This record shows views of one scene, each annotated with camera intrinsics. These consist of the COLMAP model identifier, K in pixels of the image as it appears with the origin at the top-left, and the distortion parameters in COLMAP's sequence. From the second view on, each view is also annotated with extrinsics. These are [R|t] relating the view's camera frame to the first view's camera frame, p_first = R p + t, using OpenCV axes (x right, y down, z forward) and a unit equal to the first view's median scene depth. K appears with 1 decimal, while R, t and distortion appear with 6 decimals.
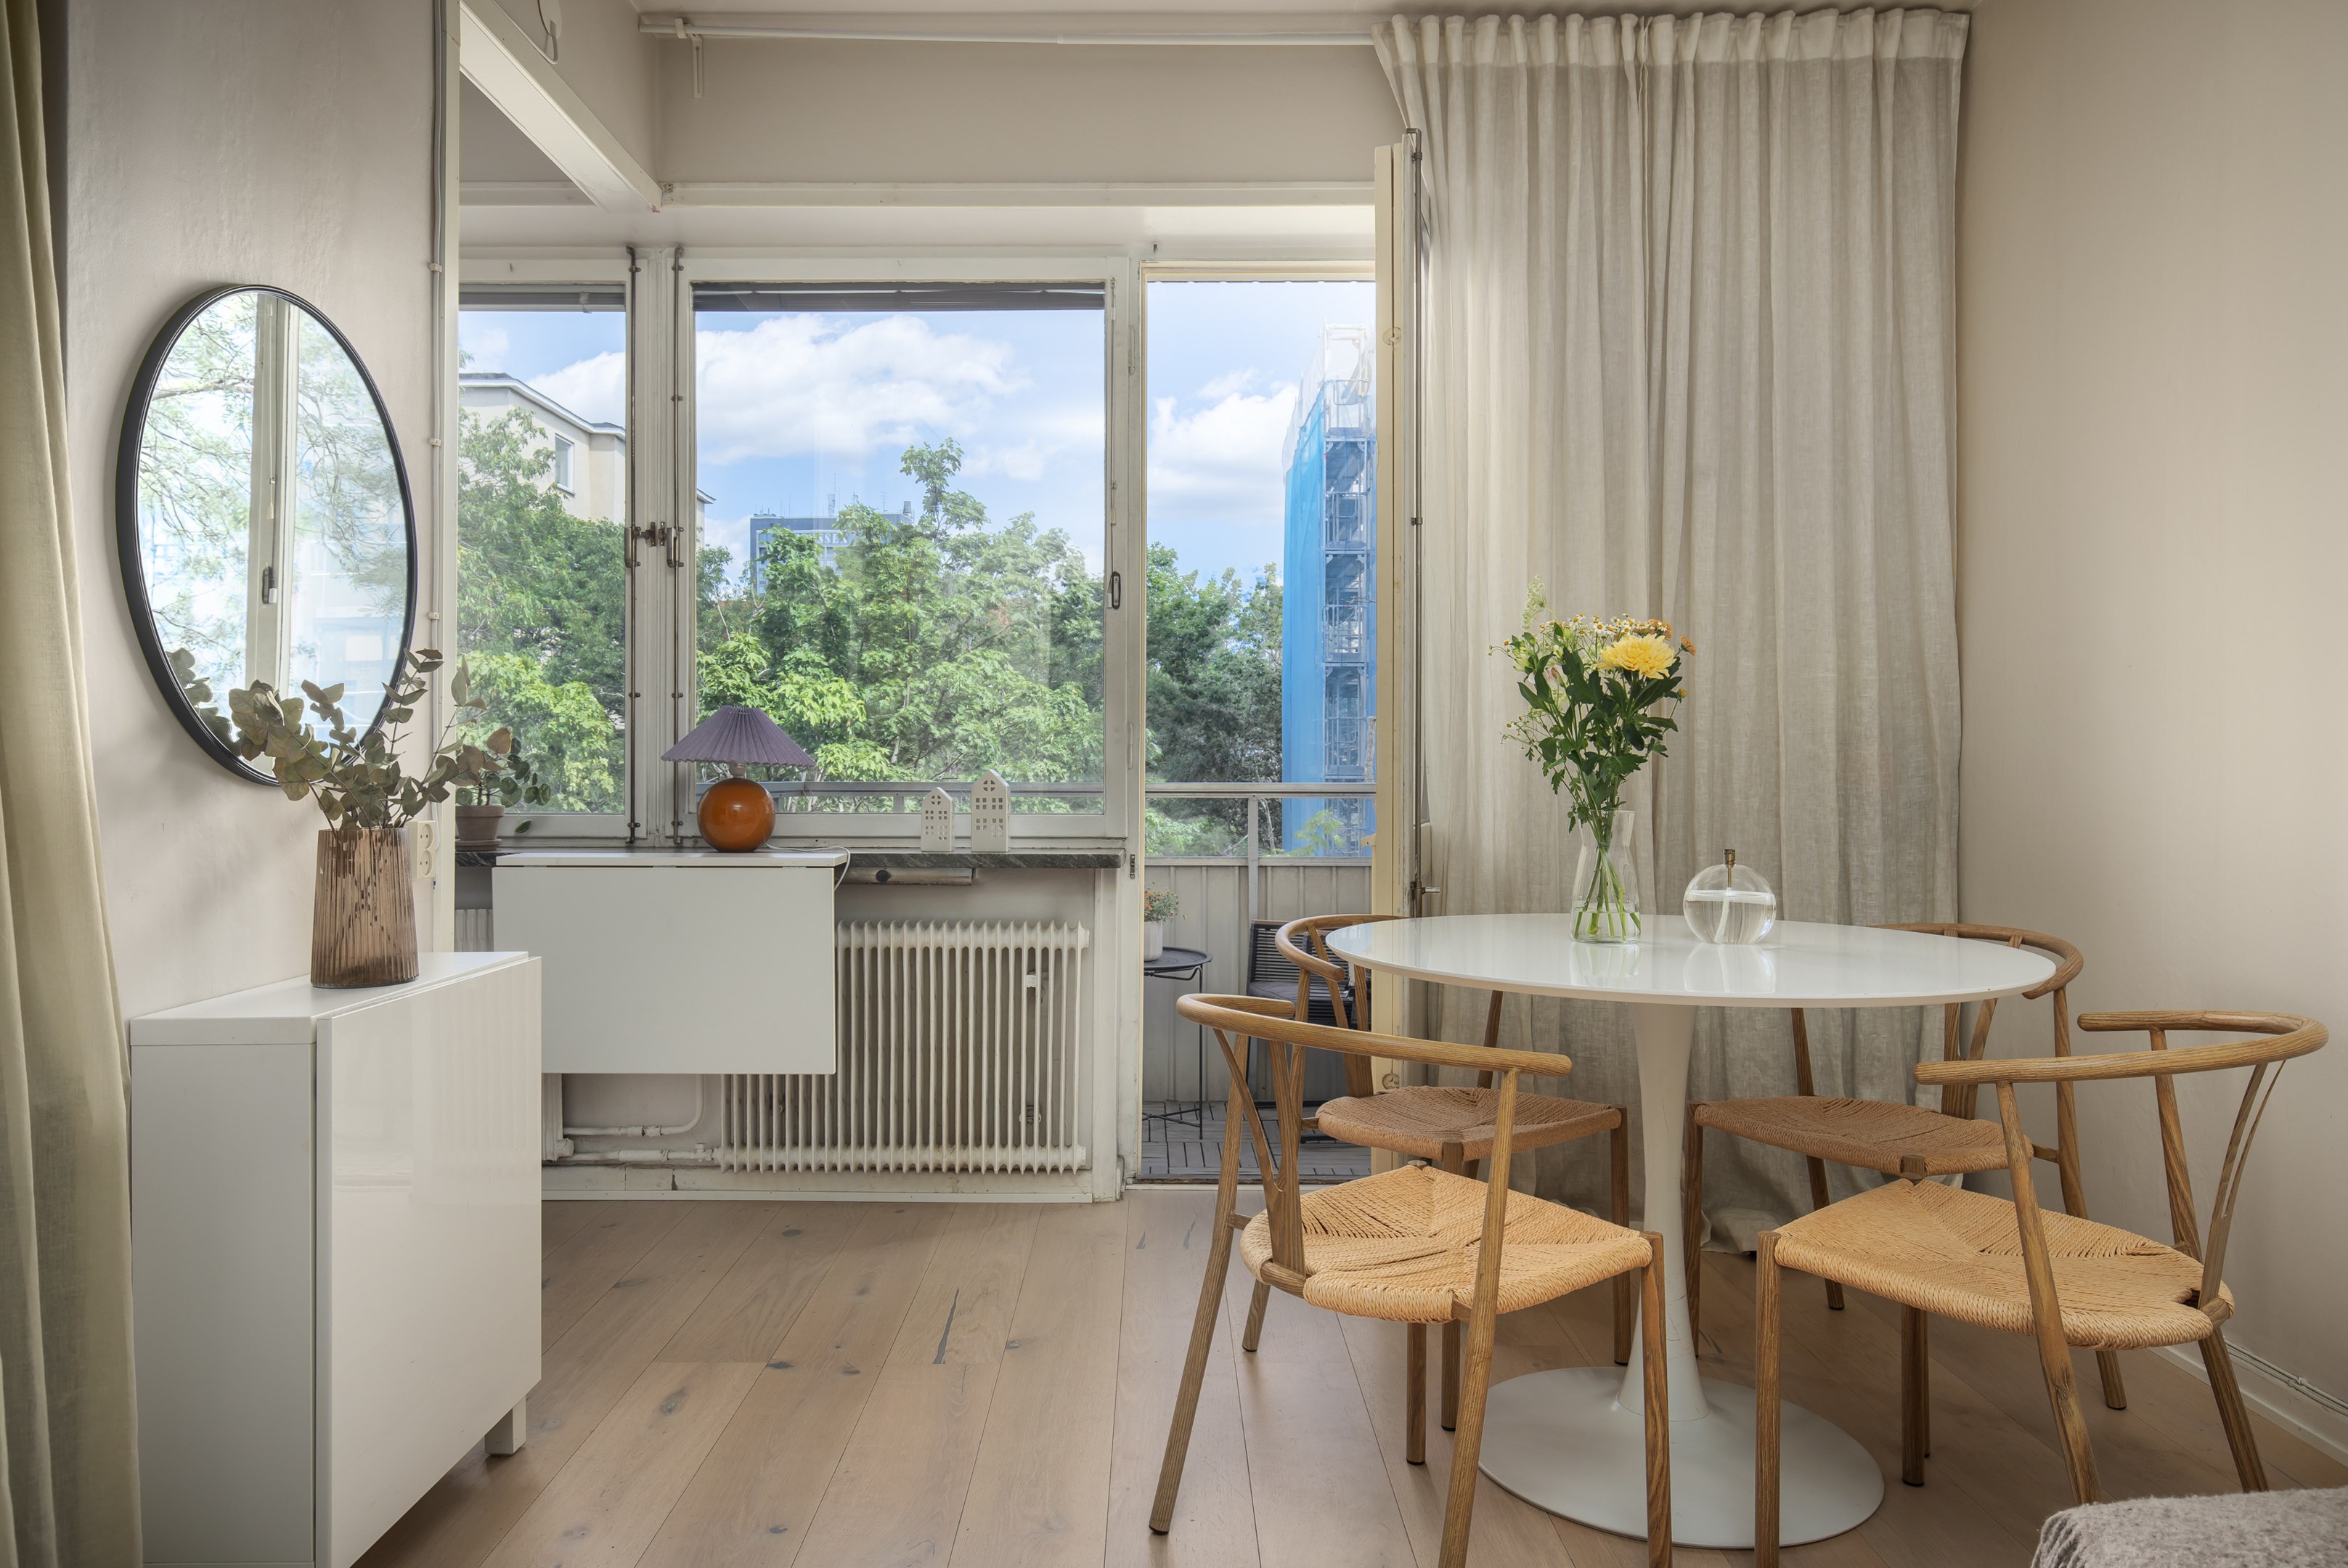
lens RADIAL K [[1504.3, 0, 1165.0], [0, 1504.3, 771.5], [0, 0, 1]] dist [0.041735, -0.117766]
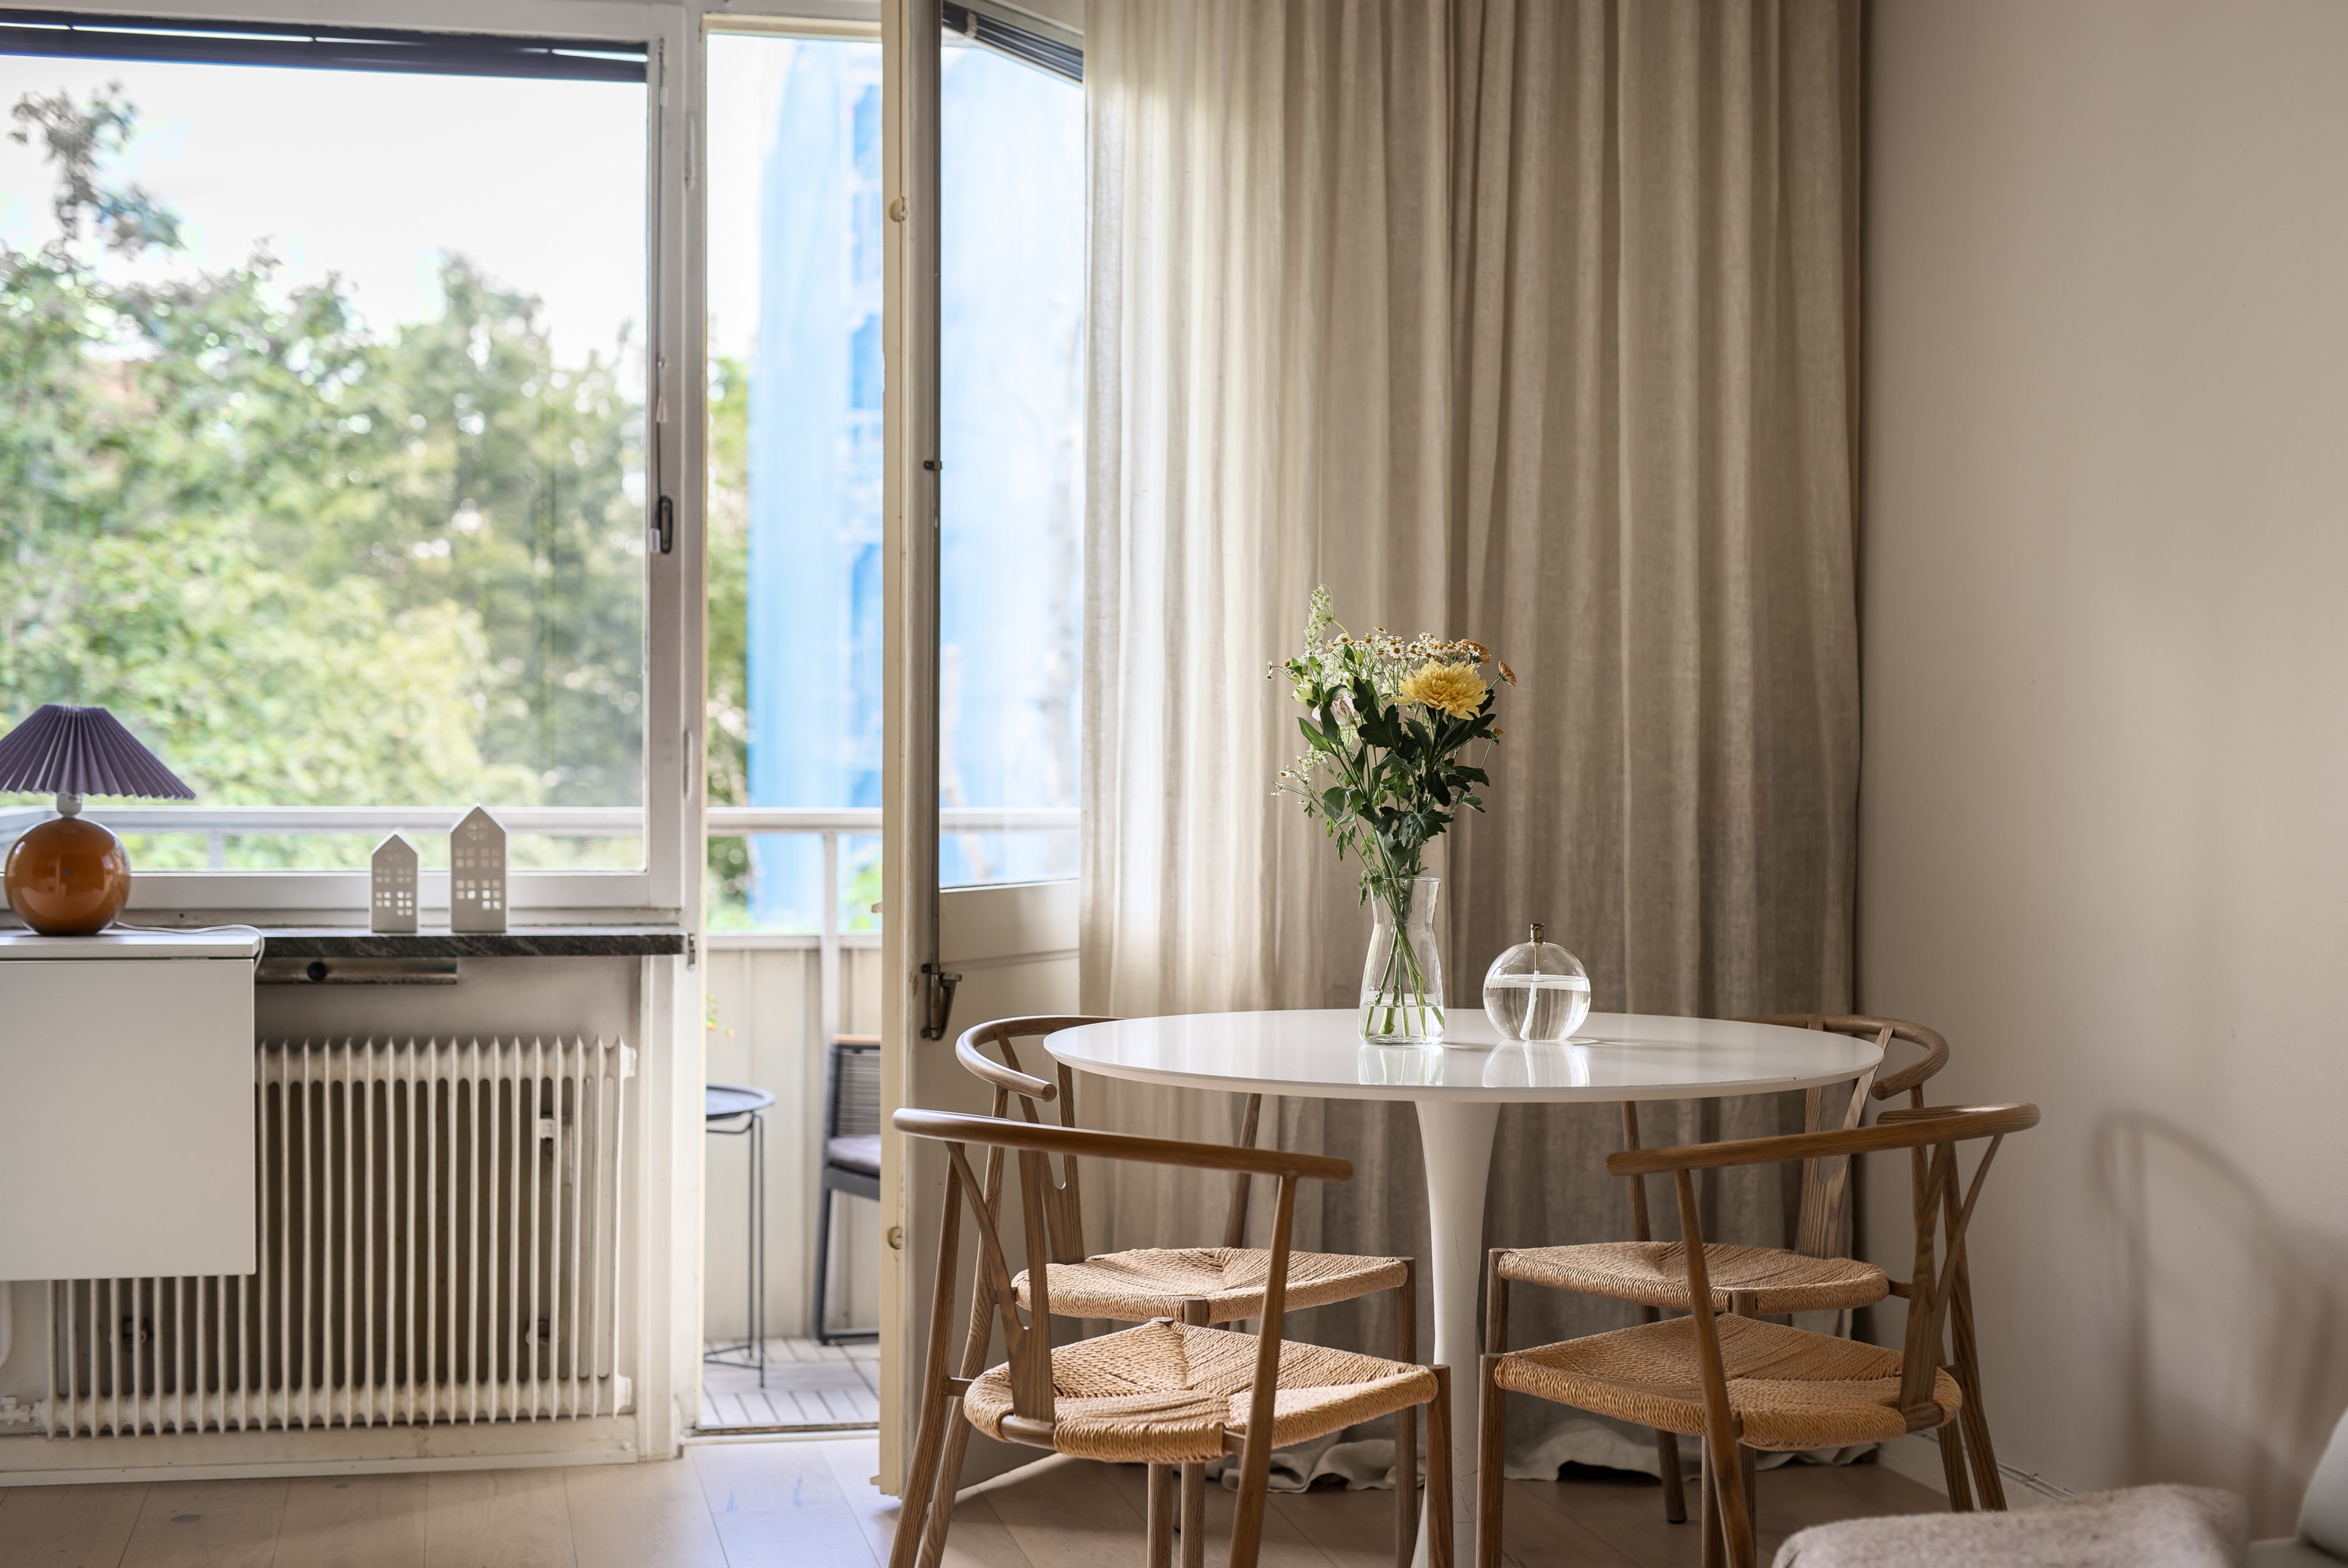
lens RADIAL K [[3560.5, 0, 1174.0], [0, 3560.5, 784.0], [0, 0, 1]] dist [-0.035256, -0.181516]
pose [[0.971232, -0.000740, 0.238136, -0.198149], [-0.004765, 0.999735, 0.022544, -0.048043], [-0.238090, -0.023030, 0.970970, -0.576344]]
